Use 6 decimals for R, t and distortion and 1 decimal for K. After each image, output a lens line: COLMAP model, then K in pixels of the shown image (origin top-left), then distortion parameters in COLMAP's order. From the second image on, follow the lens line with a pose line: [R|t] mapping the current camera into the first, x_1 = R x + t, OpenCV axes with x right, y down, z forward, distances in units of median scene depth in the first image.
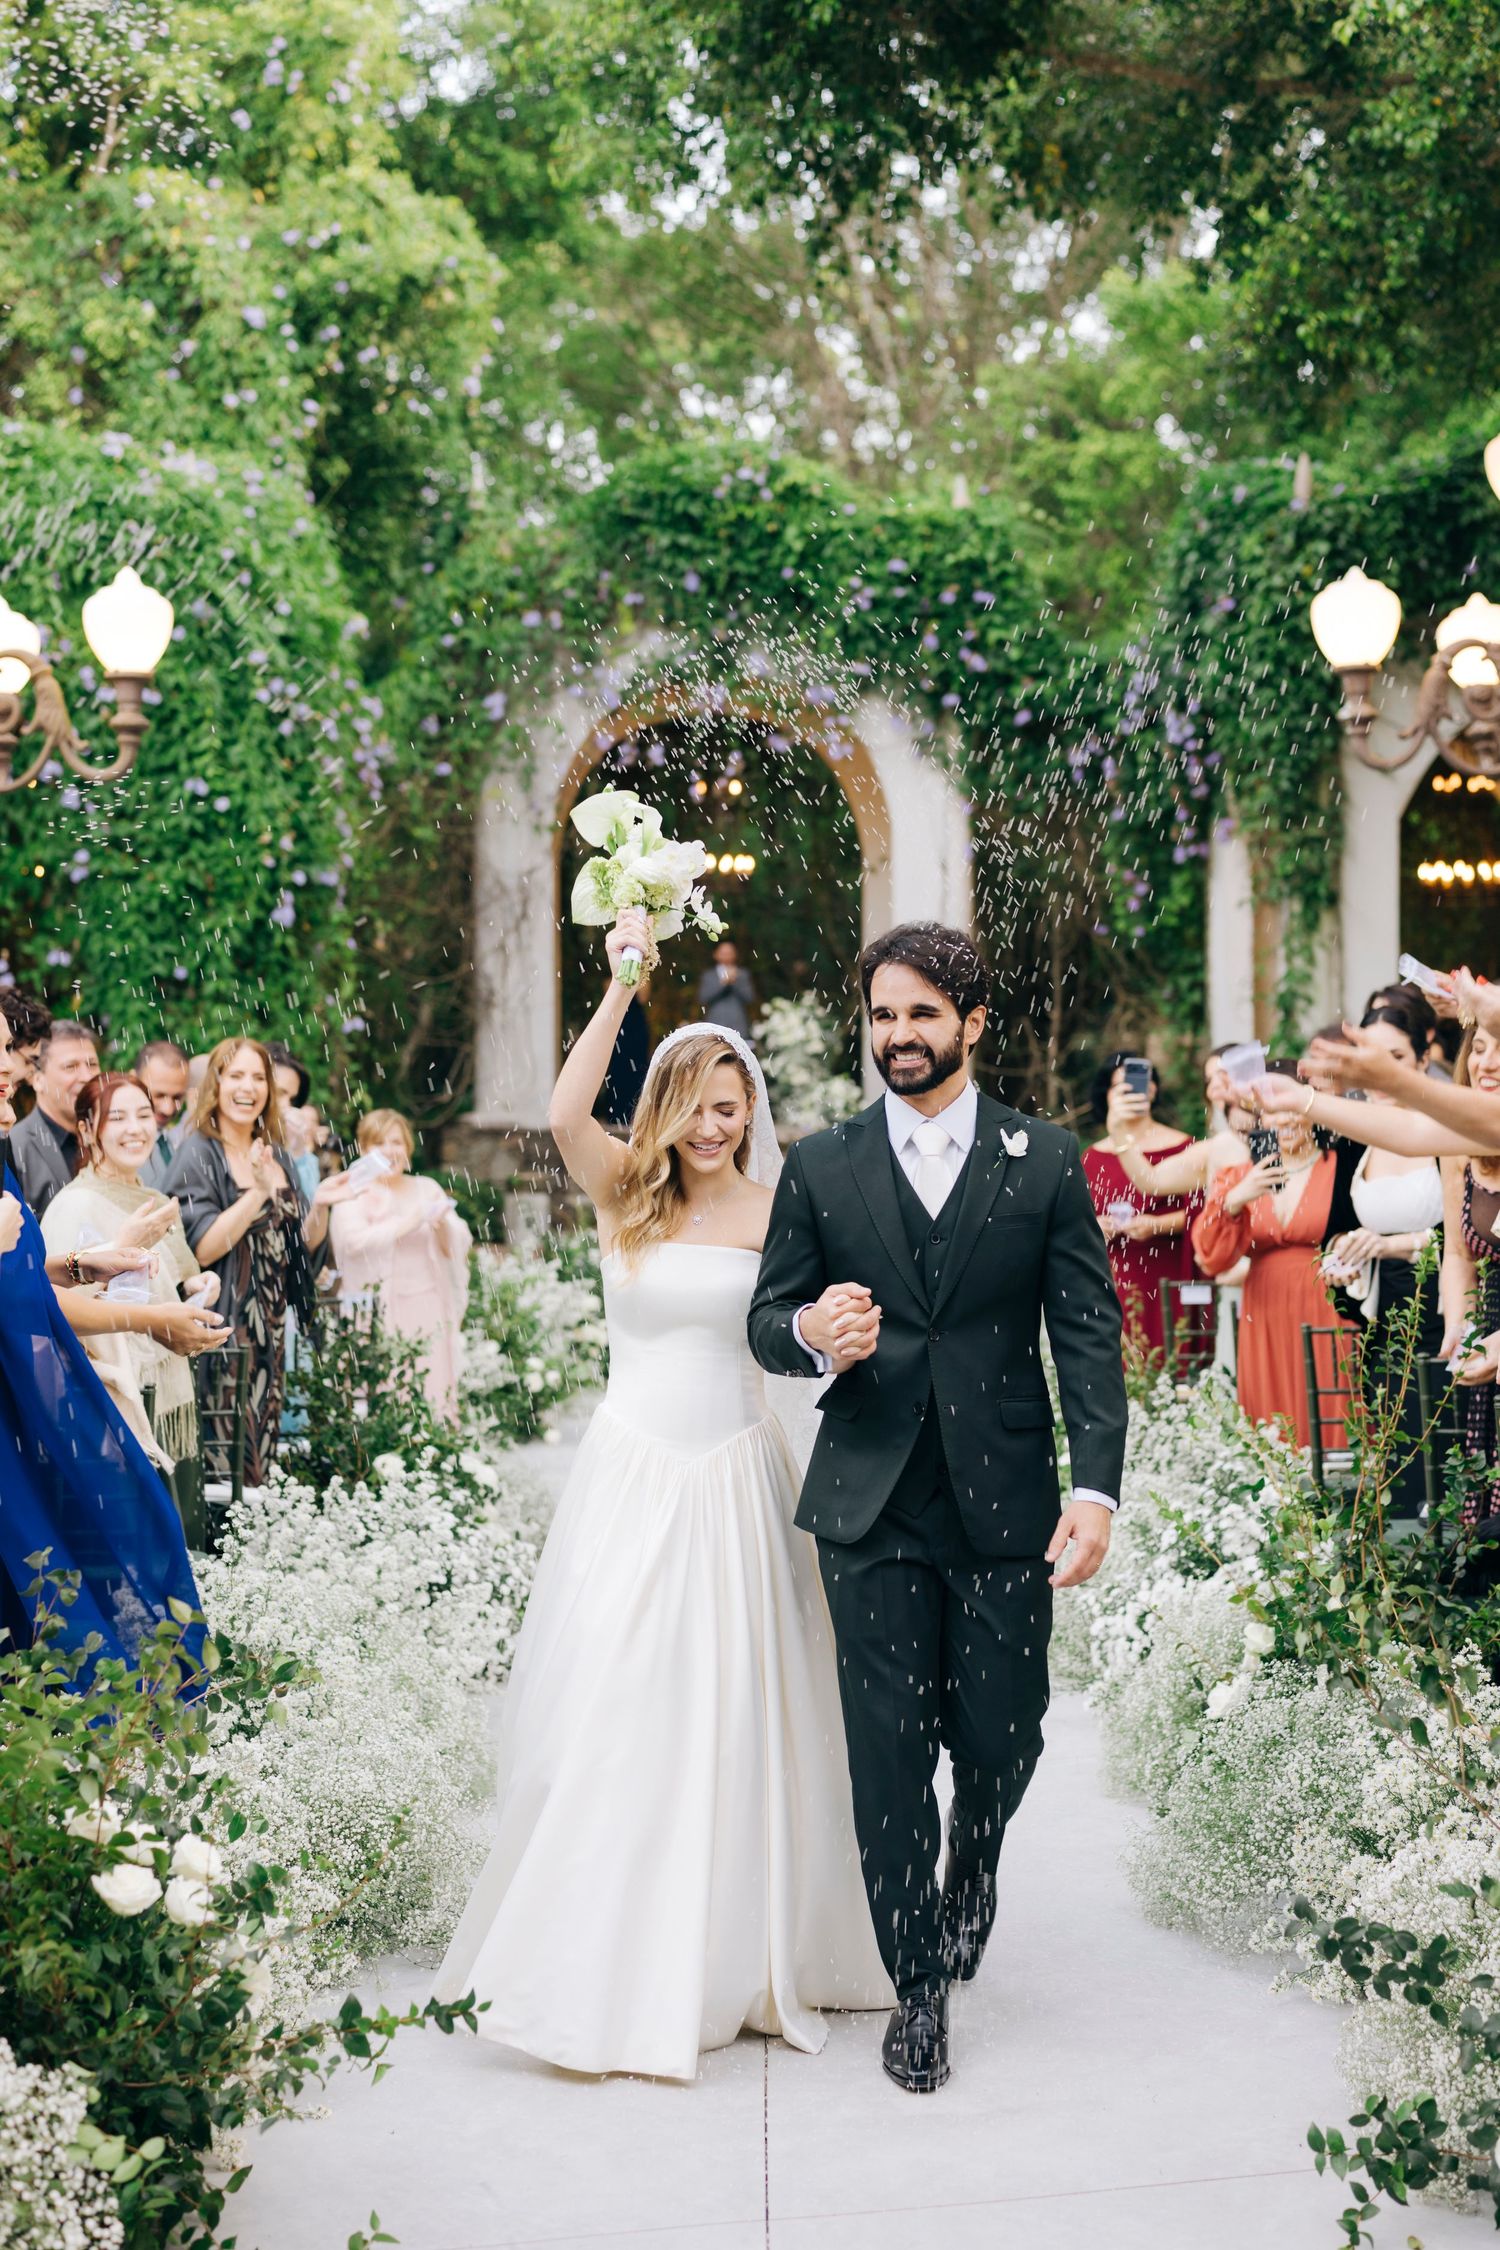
lens RADIAL K [[1694.3, 0, 751.8], [0, 1694.3, 1128.0], [0, 0, 1]] dist [-0.003551, -0.001231]
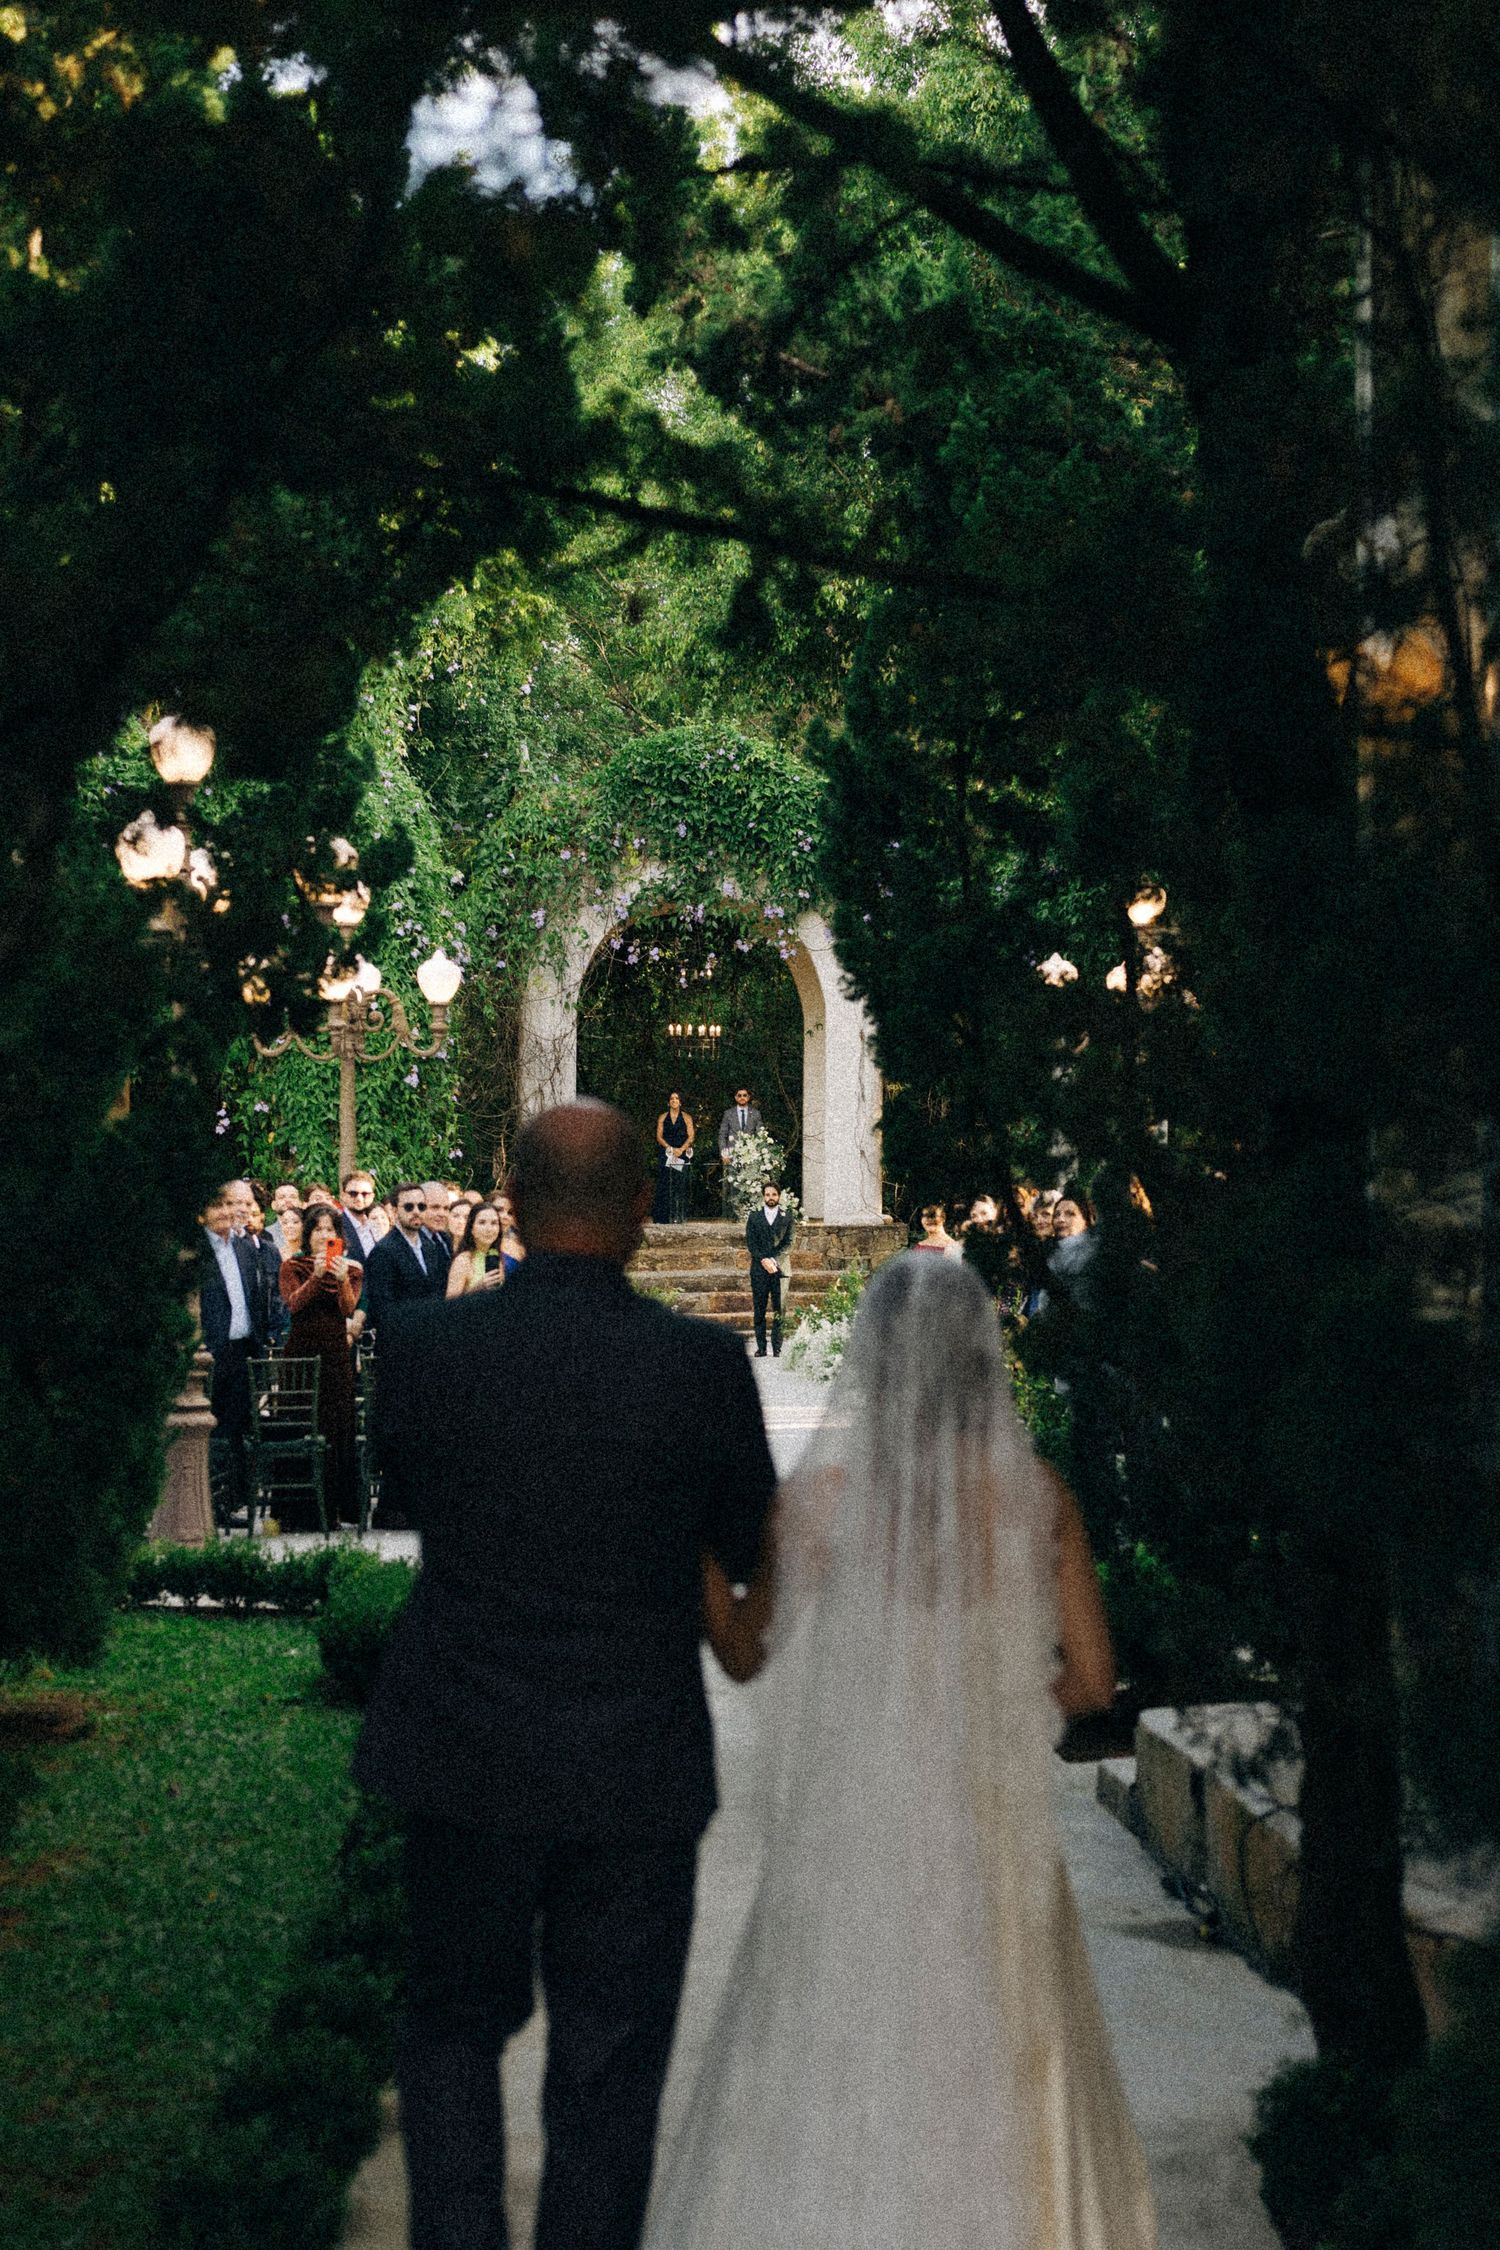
lens RADIAL K [[1694.3, 0, 747.6], [0, 1694.3, 1125.4], [0, 0, 1]] dist [-0.003551, -0.001231]
pose [[0.999400, 0.014219, 0.031568, -0.022129], [-0.012406, 0.998303, -0.056895, -0.003986], [-0.032324, 0.056470, 0.997881, -0.369295]]
